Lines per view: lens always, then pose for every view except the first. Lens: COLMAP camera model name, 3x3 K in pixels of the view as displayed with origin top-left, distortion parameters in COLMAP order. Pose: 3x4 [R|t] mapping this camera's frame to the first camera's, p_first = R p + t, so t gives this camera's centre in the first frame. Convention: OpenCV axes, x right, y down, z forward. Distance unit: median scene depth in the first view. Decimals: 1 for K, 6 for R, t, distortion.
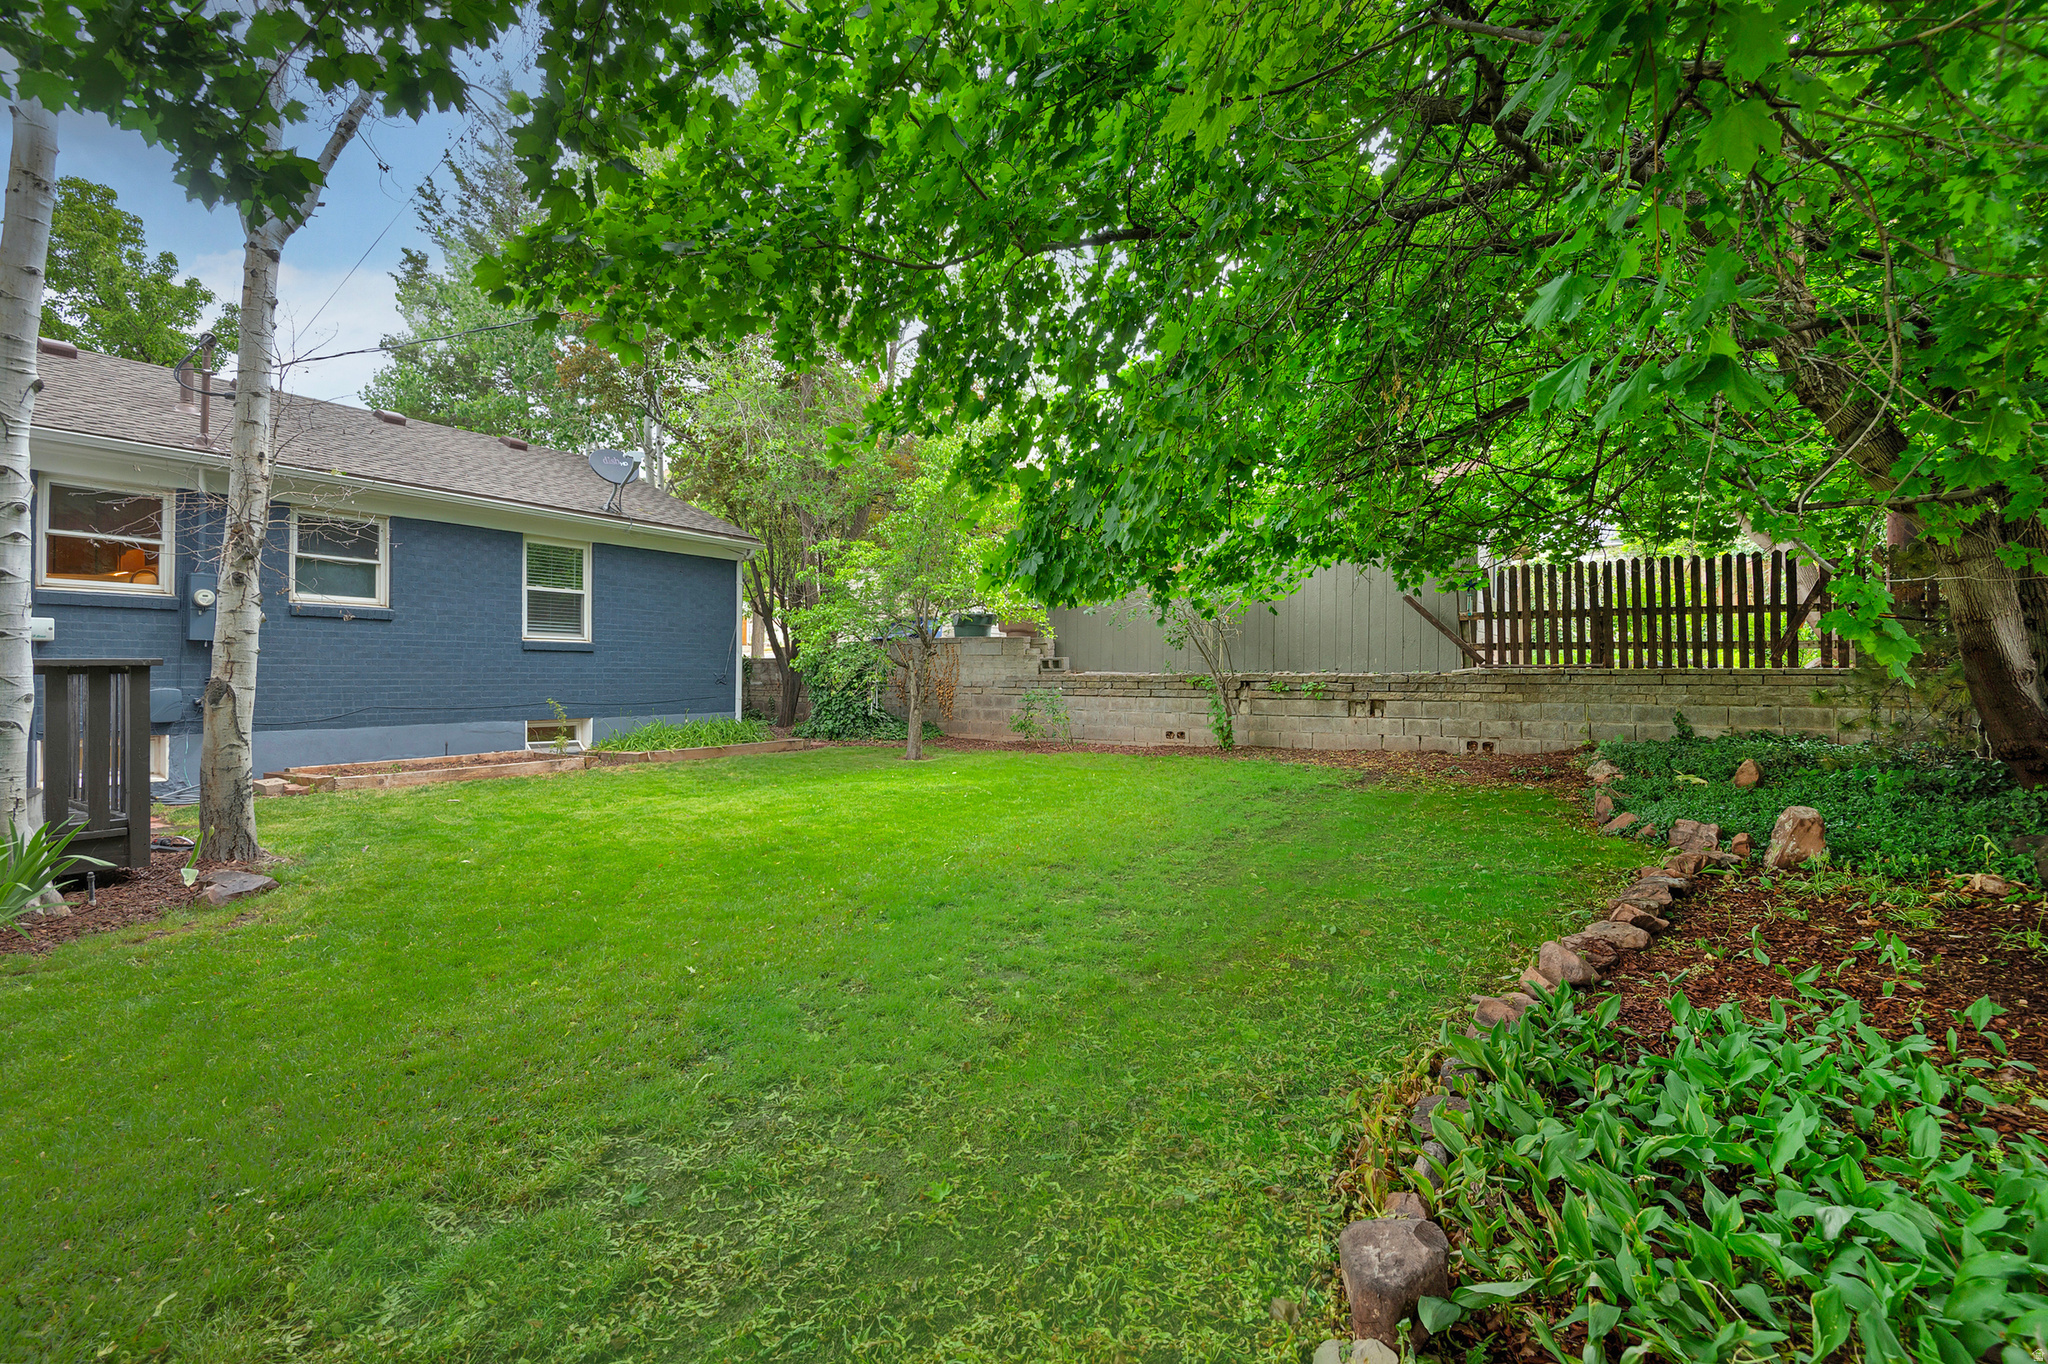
lens RADIAL K [[934.1, 0, 1014.9], [0, 934.1, 675.1], [0, 0, 1]] dist [0.010920, -0.005002]
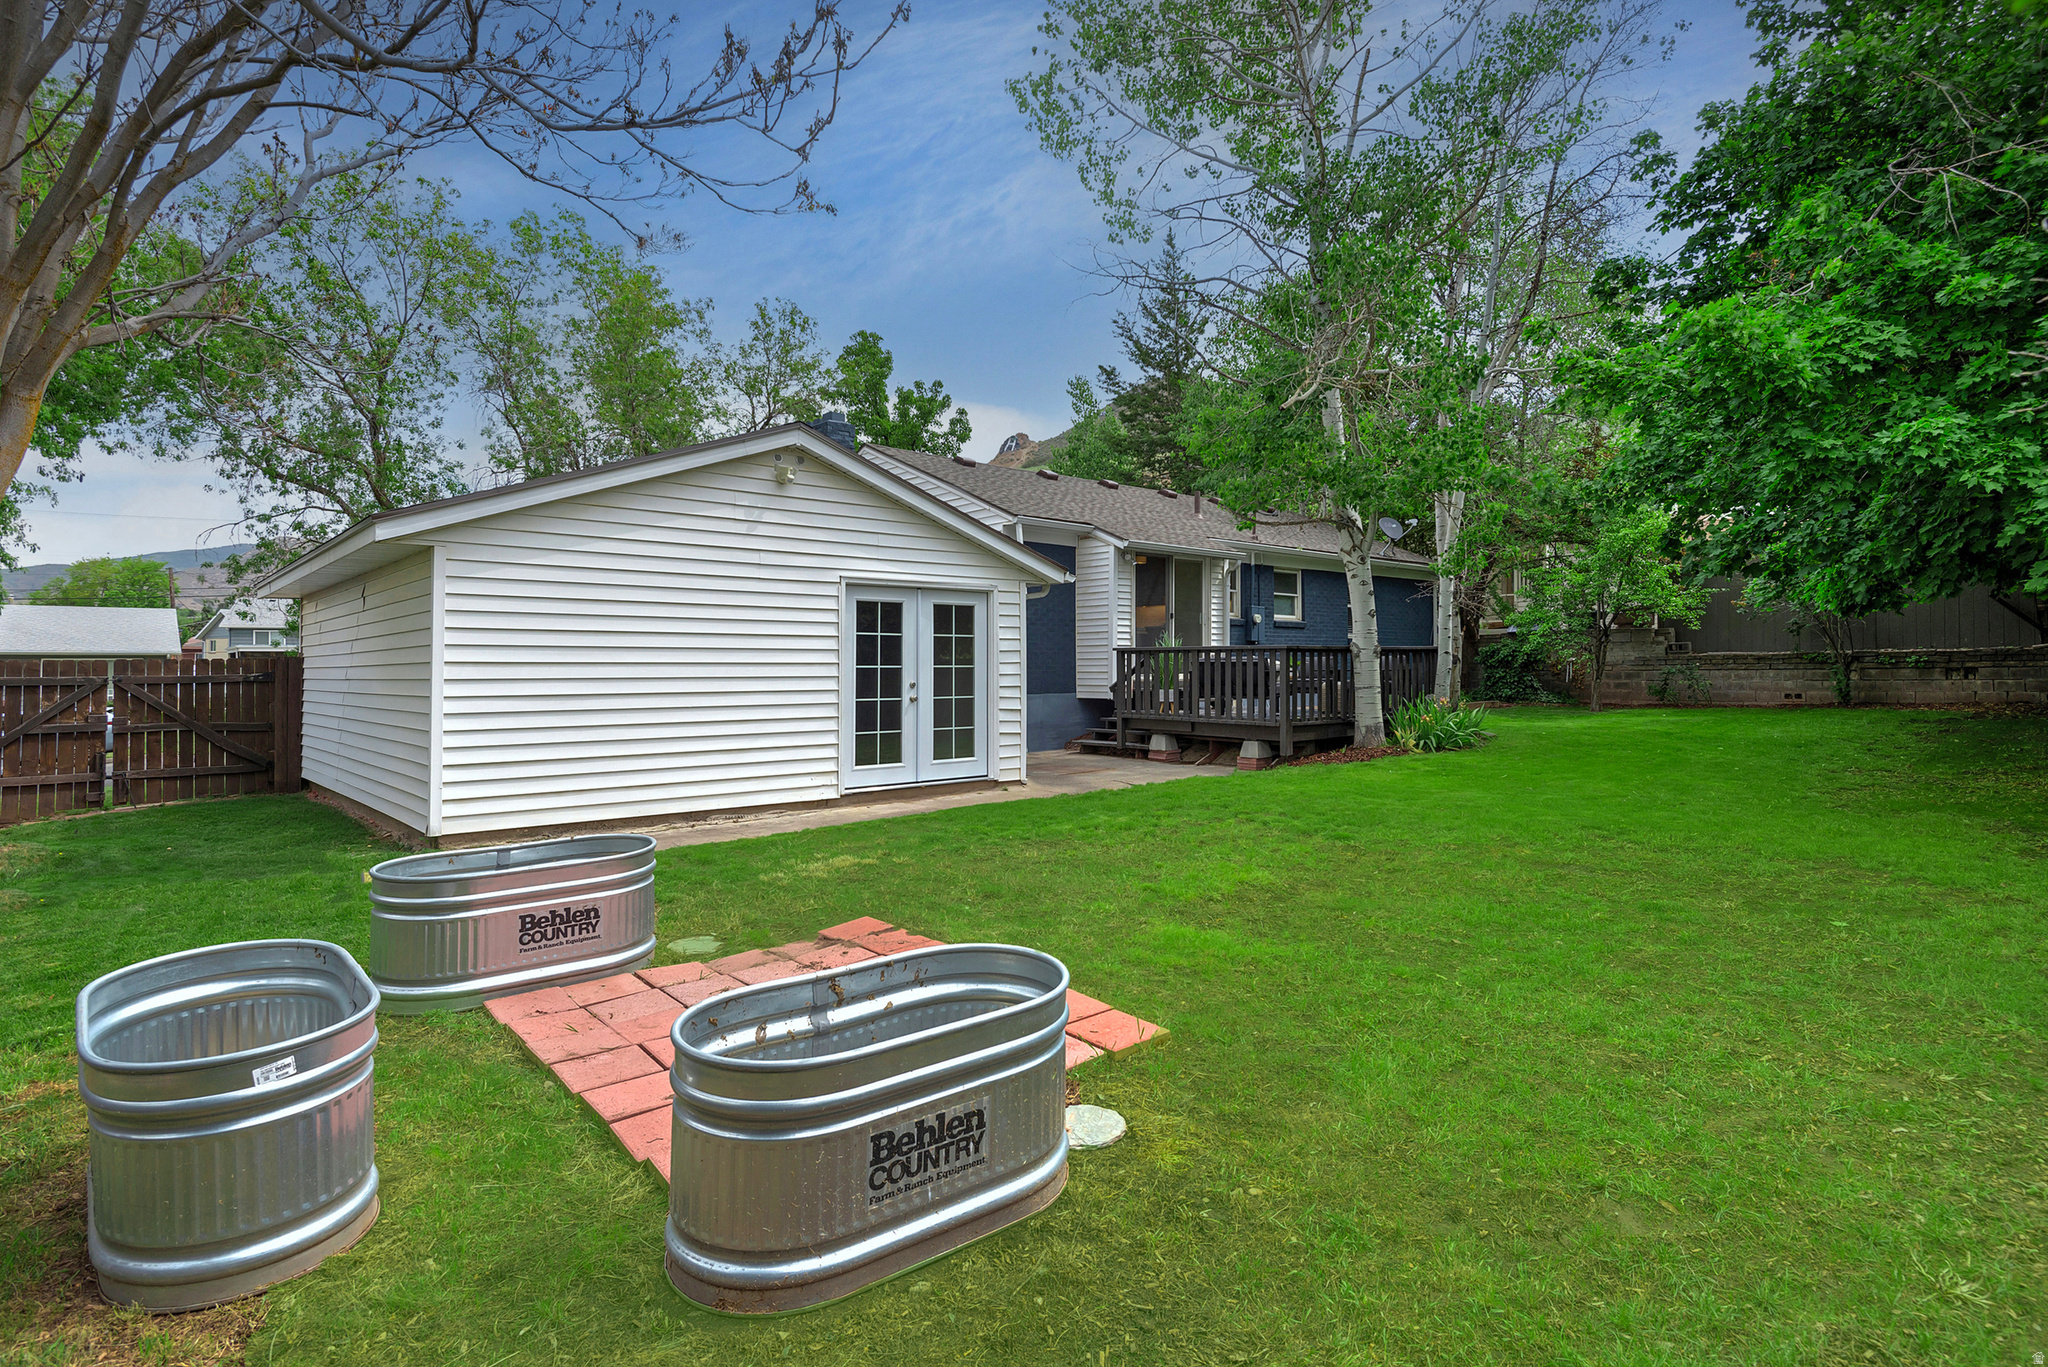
lens RADIAL K [[1042.9, 0, 1029.3], [0, 1042.9, 669.1], [0, 0, 1]] dist [-0.003289, -0.002306]
pose [[0.960831, -0.011785, -0.276883, -0.546357], [0.010334, 0.999924, -0.006698, 0.024033], [0.276941, 0.003574, 0.960880, -0.909057]]
